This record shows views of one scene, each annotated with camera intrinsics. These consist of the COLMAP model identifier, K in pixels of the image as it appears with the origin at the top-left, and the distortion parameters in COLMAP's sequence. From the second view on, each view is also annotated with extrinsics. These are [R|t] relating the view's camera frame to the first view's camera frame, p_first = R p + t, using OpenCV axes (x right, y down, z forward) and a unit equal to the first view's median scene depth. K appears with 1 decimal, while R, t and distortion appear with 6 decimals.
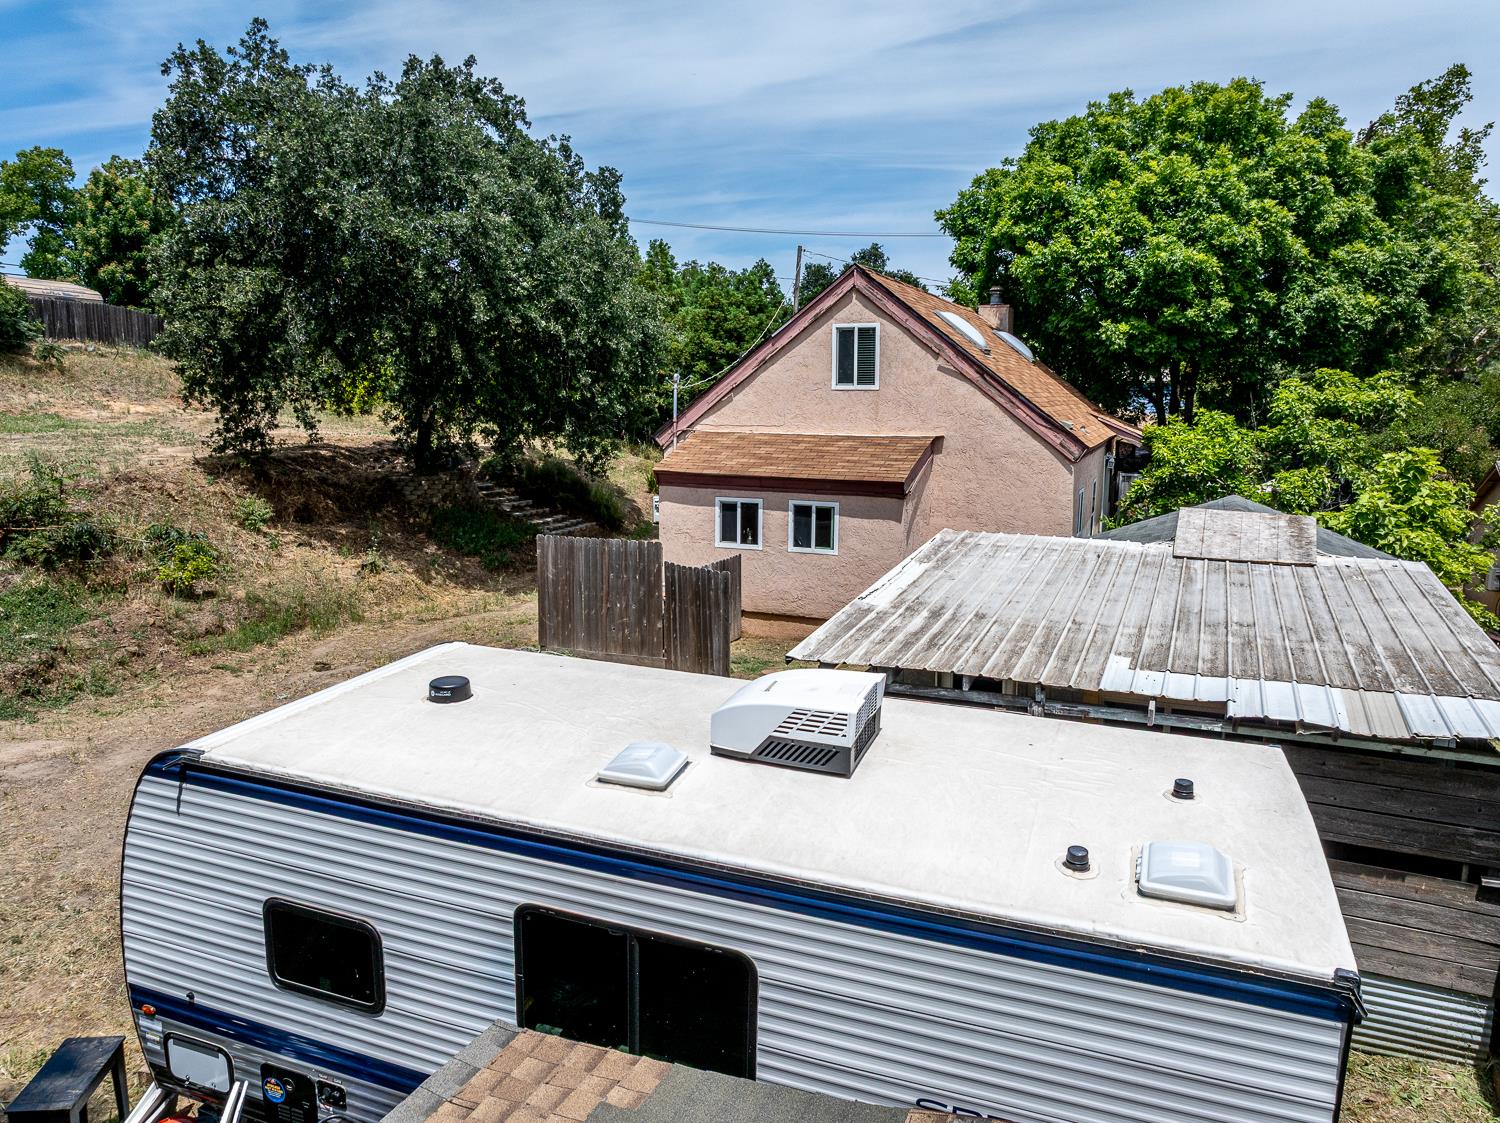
lens RADIAL K [[1050.7, 0, 750.0], [0, 1050.7, 561.5], [0, 0, 1]] dist [-0.029622, 0.004985]
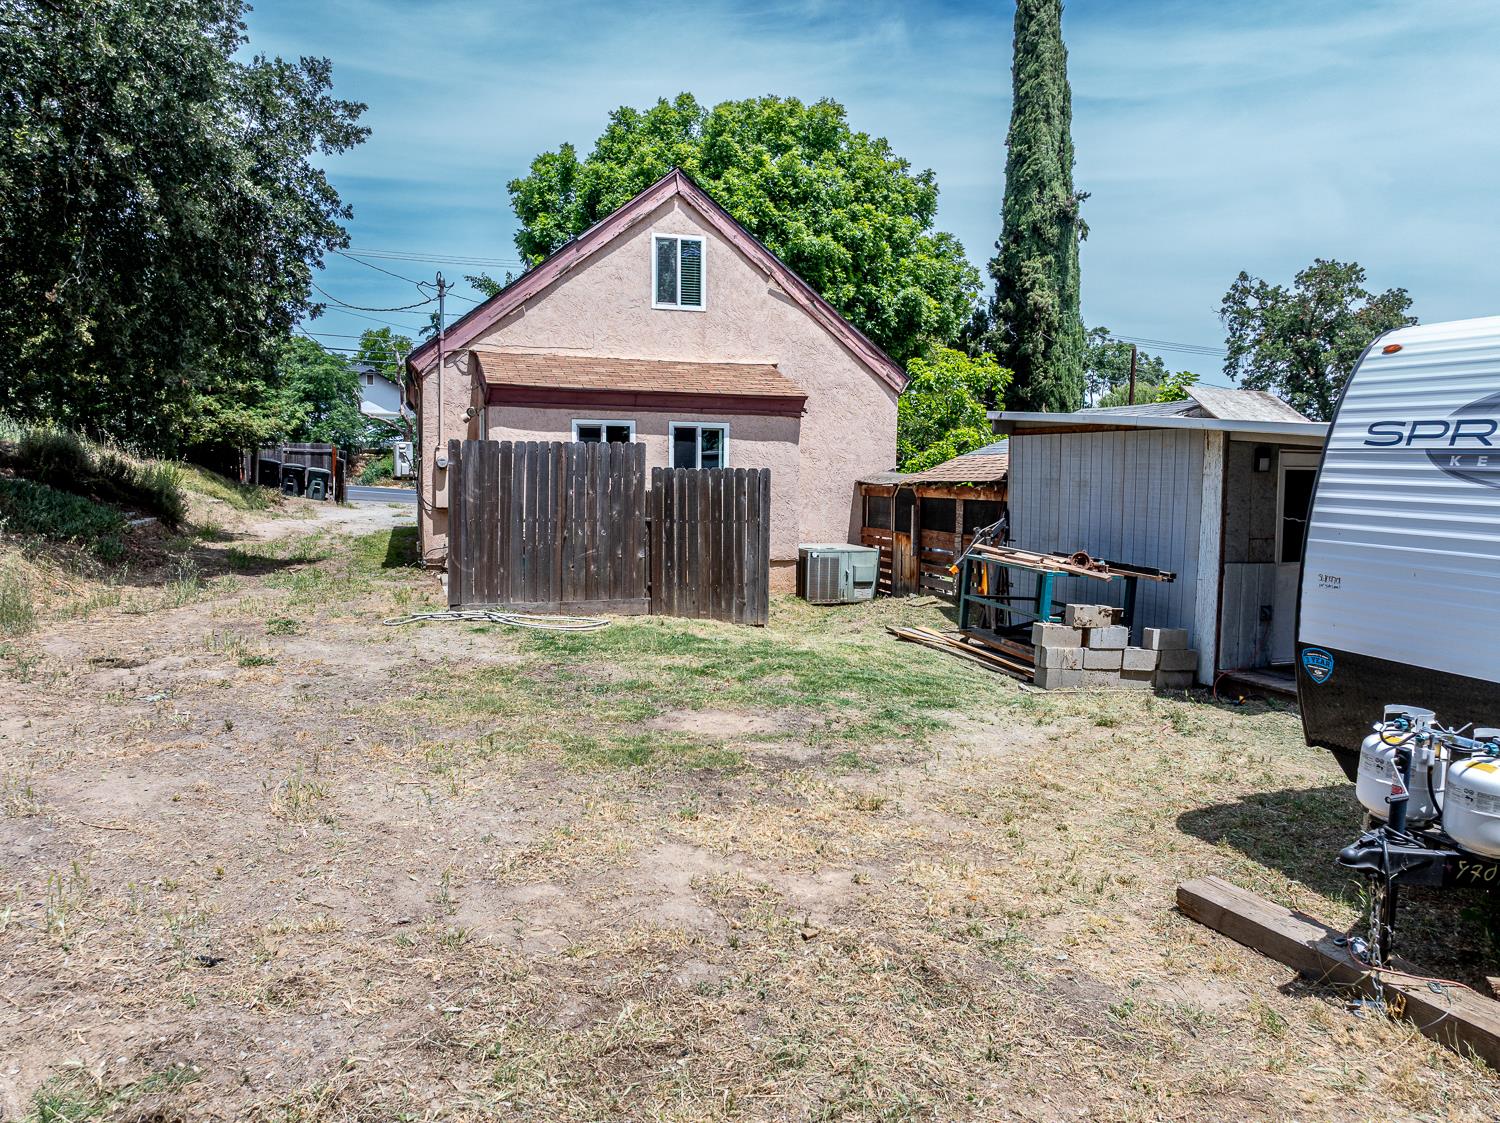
lens RADIAL K [[1050.7, 0, 750.0], [0, 1050.7, 561.5], [0, 0, 1]] dist [-0.029622, 0.004985]
pose [[0.762493, -0.048941, 0.645143, -0.444073], [0.098316, 0.994320, -0.040769, 0.089885], [-0.639483, 0.094514, 0.762973, 0.321708]]
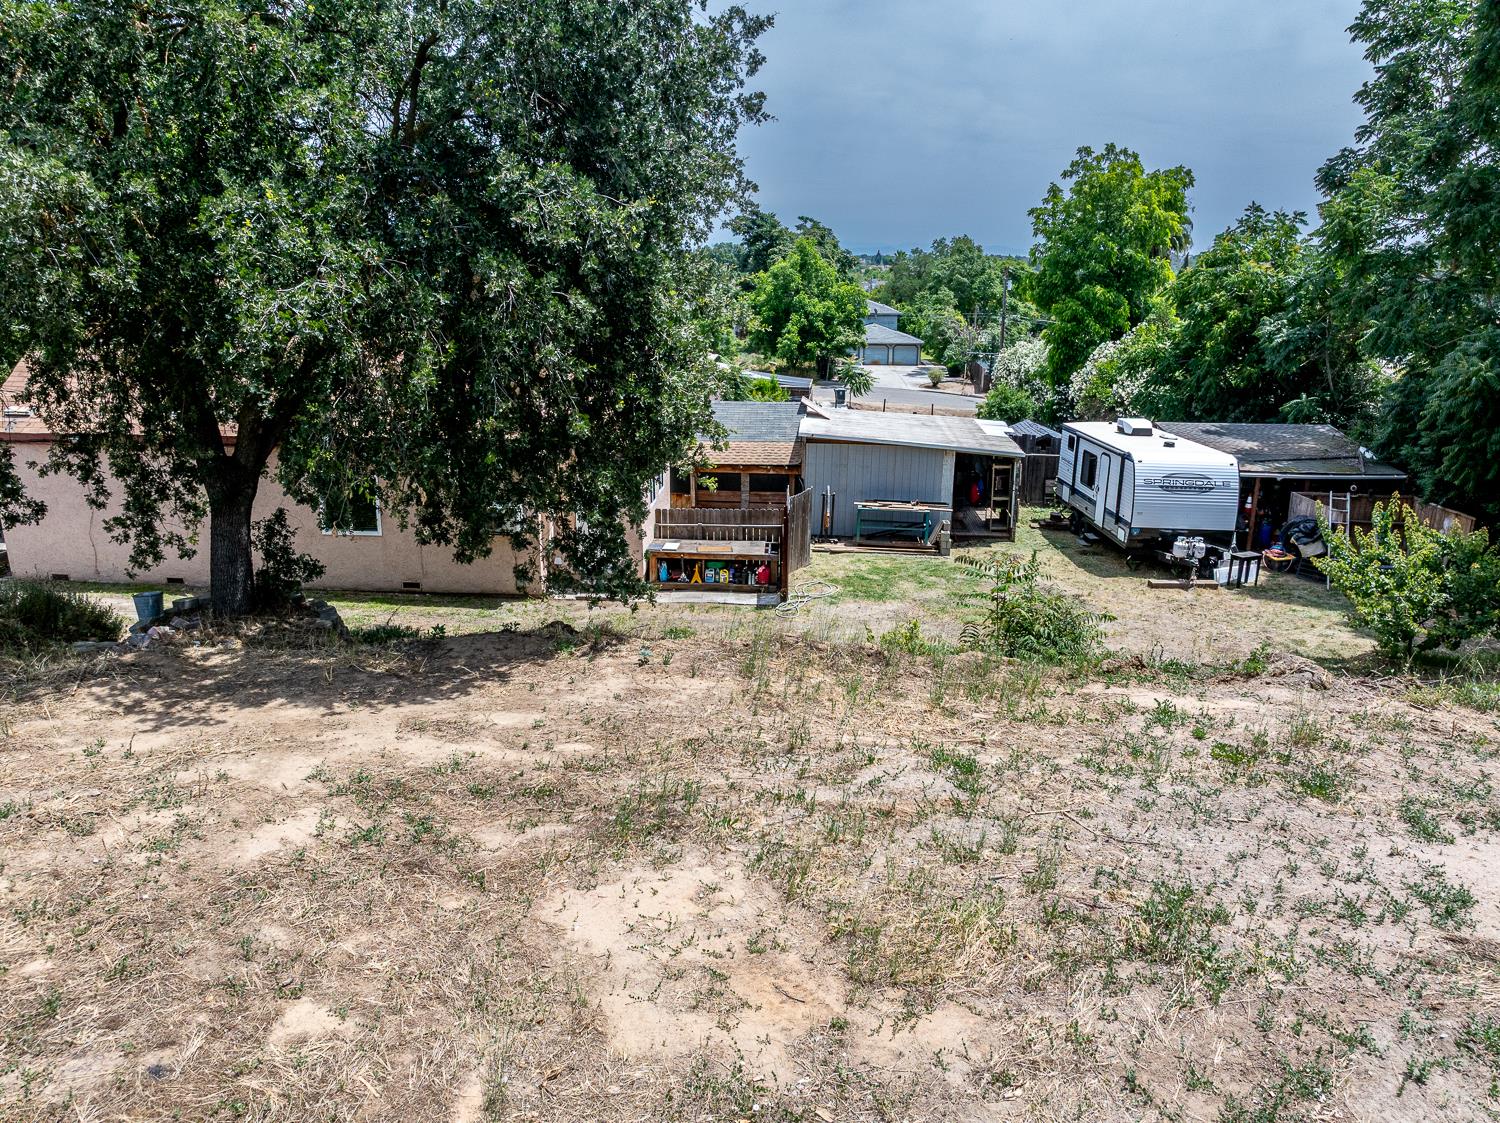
lens RADIAL K [[1050.7, 0, 750.0], [0, 1050.7, 561.5], [0, 0, 1]] dist [-0.029622, 0.004985]
pose [[-0.336122, -0.260207, 0.905160, -1.166612], [0.145776, 0.935121, 0.322953, -0.328355], [-0.930468, 0.240502, -0.276382, 1.242919]]
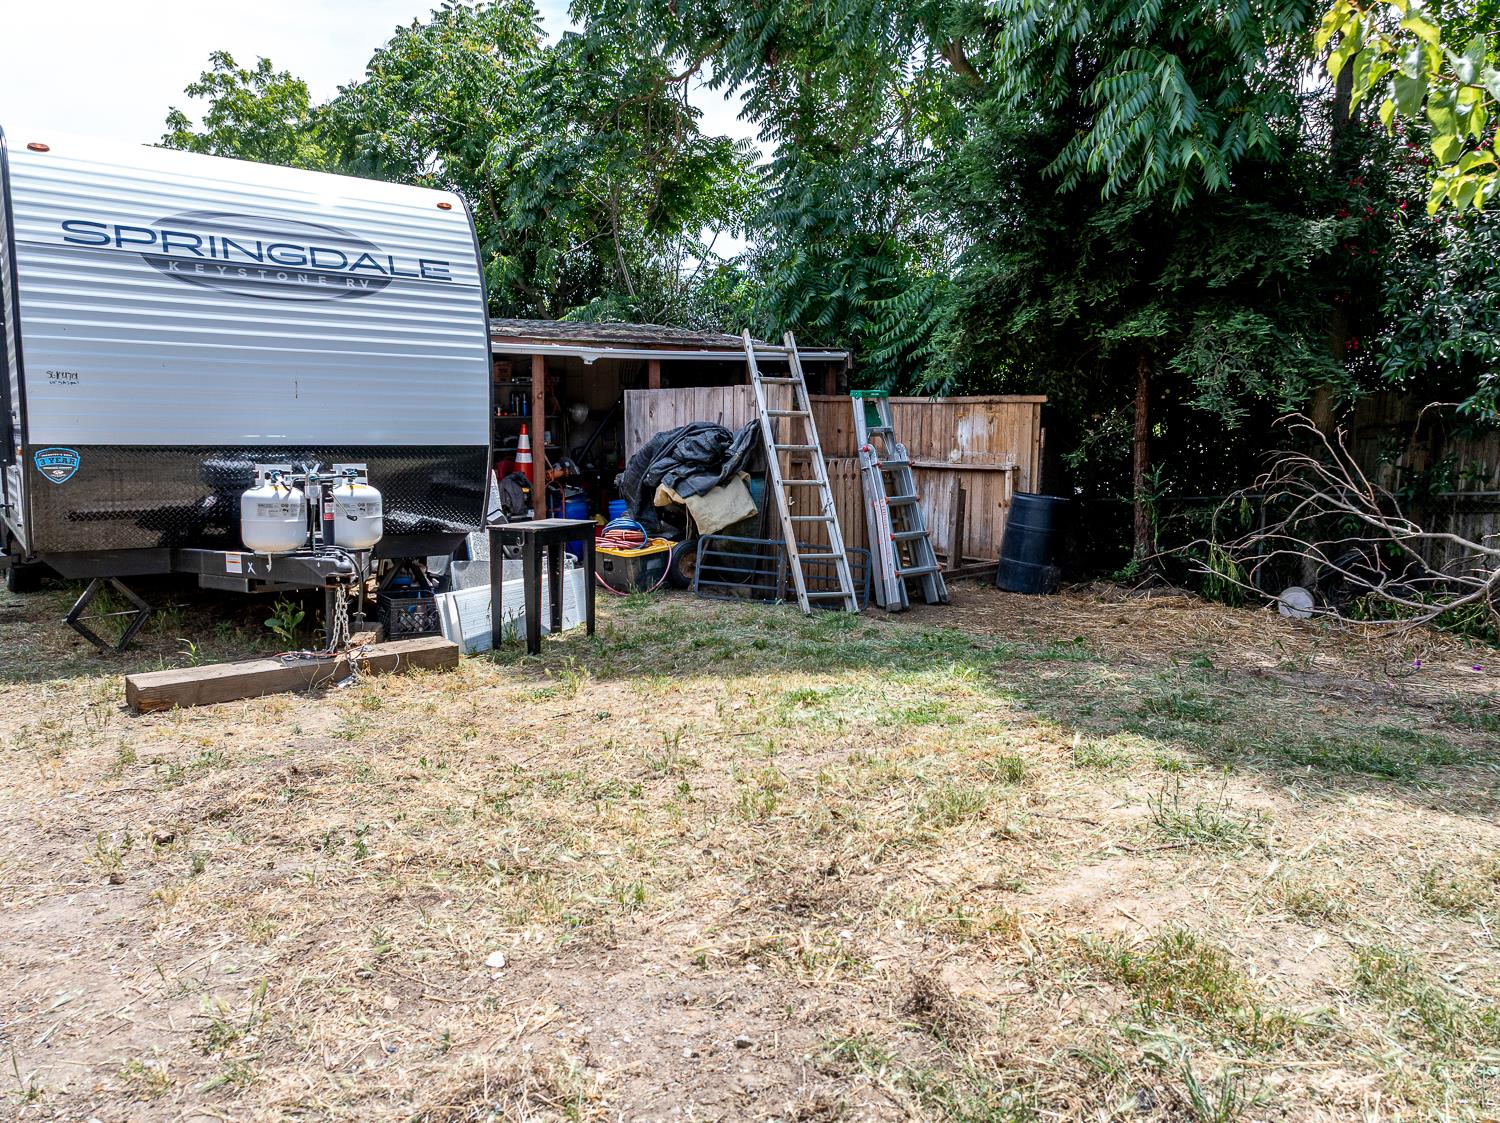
lens RADIAL K [[1009.8, 0, 748.3], [0, 1009.8, 572.1], [0, 0, 1]] dist [-0.029808, 0.016464]
pose [[-0.848945, -0.097357, 0.519437, -0.448541], [0.071665, 0.952599, 0.295669, 0.083080], [-0.523600, 0.288232, -0.801727, 0.562805]]
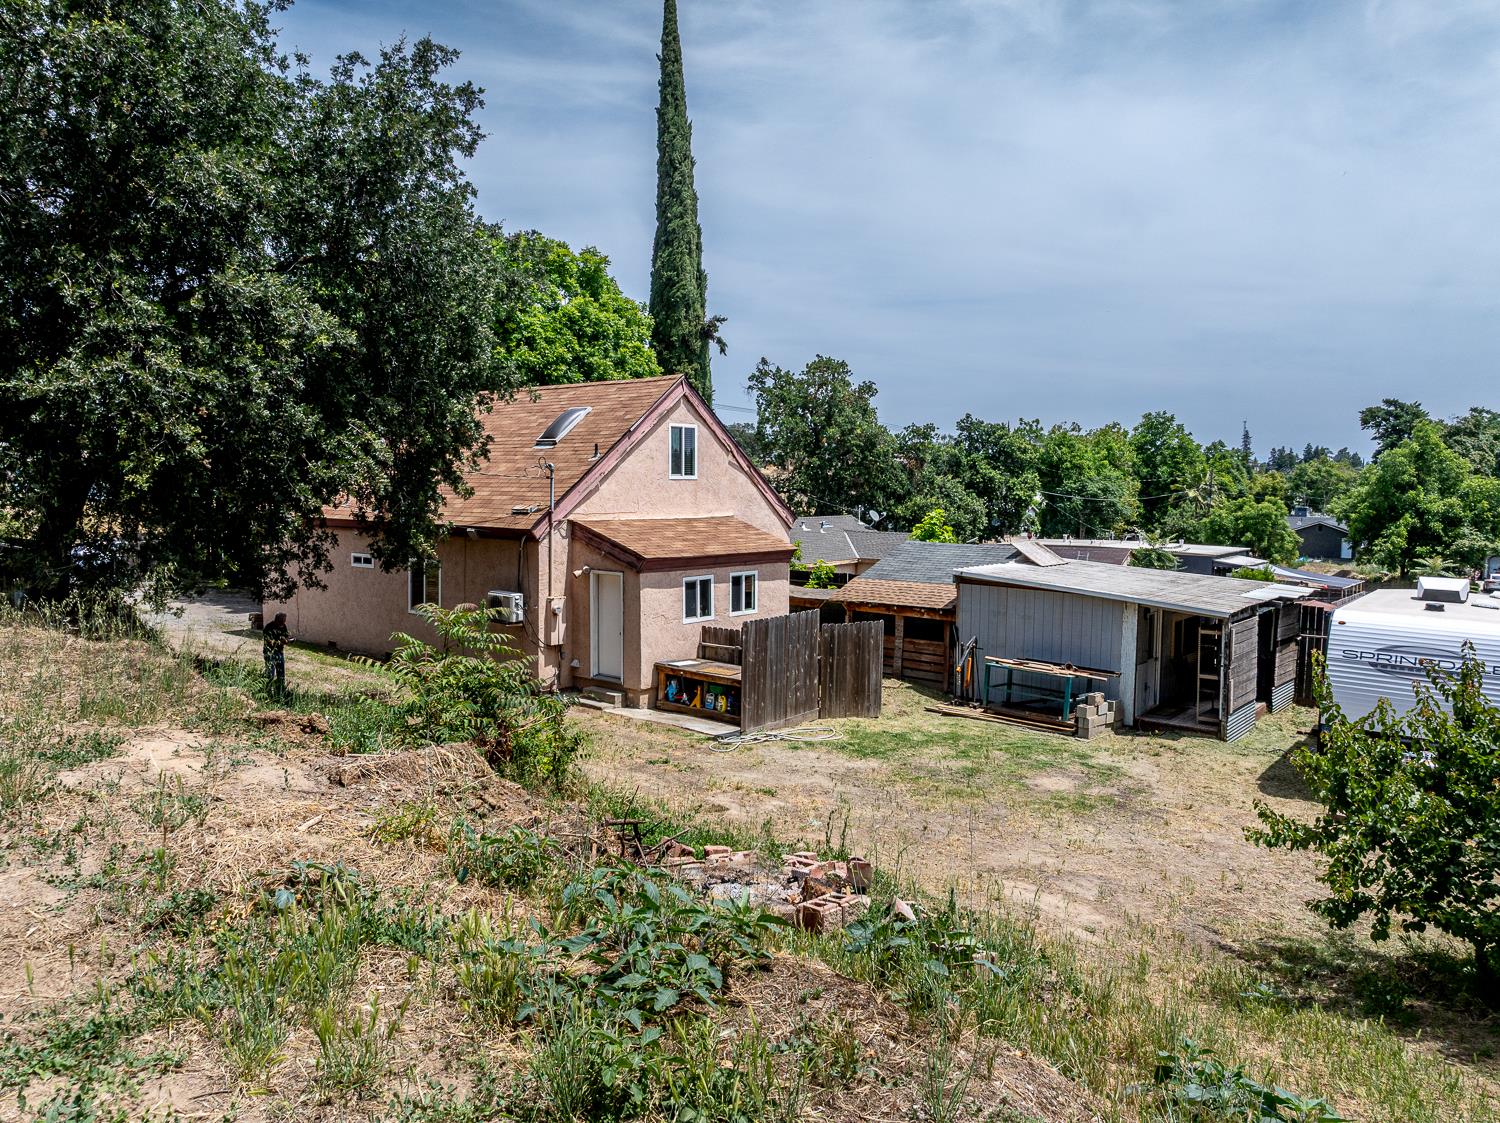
lens RADIAL K [[1050.7, 0, 750.0], [0, 1050.7, 561.5], [0, 0, 1]] dist [-0.029622, 0.004985]
pose [[0.285017, -0.075910, 0.955512, -1.045439], [0.147149, 0.988508, 0.034639, -0.105173], [-0.947160, 0.130730, 0.292912, 0.612649]]
